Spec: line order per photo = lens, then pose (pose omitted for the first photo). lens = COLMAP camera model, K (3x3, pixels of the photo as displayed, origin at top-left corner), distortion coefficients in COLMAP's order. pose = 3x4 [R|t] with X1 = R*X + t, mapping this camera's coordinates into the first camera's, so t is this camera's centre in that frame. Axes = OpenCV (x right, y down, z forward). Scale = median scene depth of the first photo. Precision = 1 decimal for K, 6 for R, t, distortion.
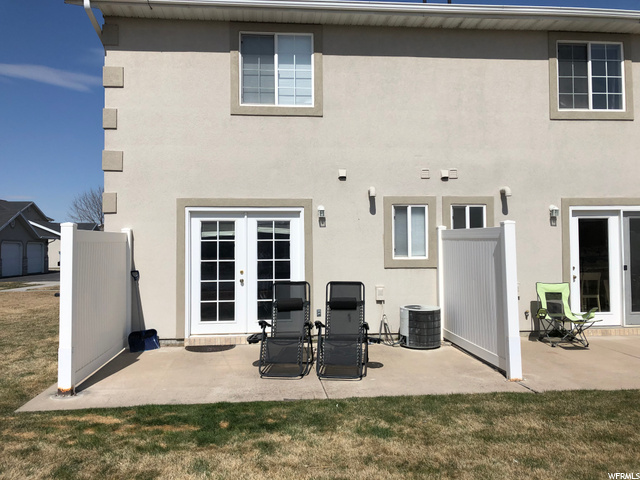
lens RADIAL K [[526.5, 0, 318.0], [0, 526.5, 236.4], [0, 0, 1]] dist [0.007539, -0.007732]
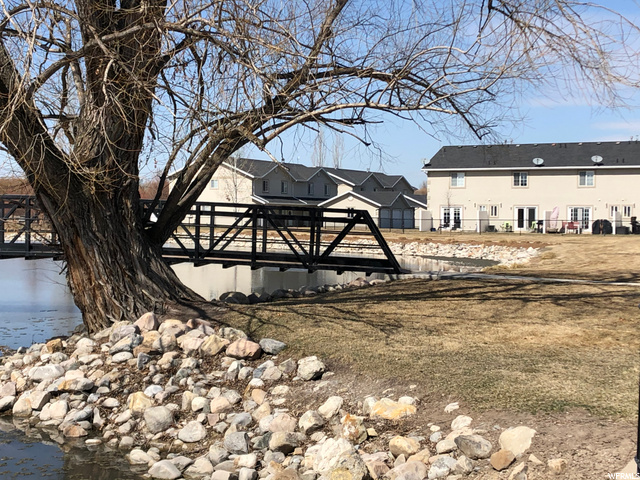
lens RADIAL K [[1102.2, 0, 320.0], [0, 1102.2, 240.0], [0, 0, 1]] dist [-0.002069, -0.000909]
pose [[0.851673, 0.030535, -0.523183, 4.333442], [-0.007763, 0.998927, 0.045664, -0.202086], [0.524016, -0.034829, 0.850996, -8.711155]]
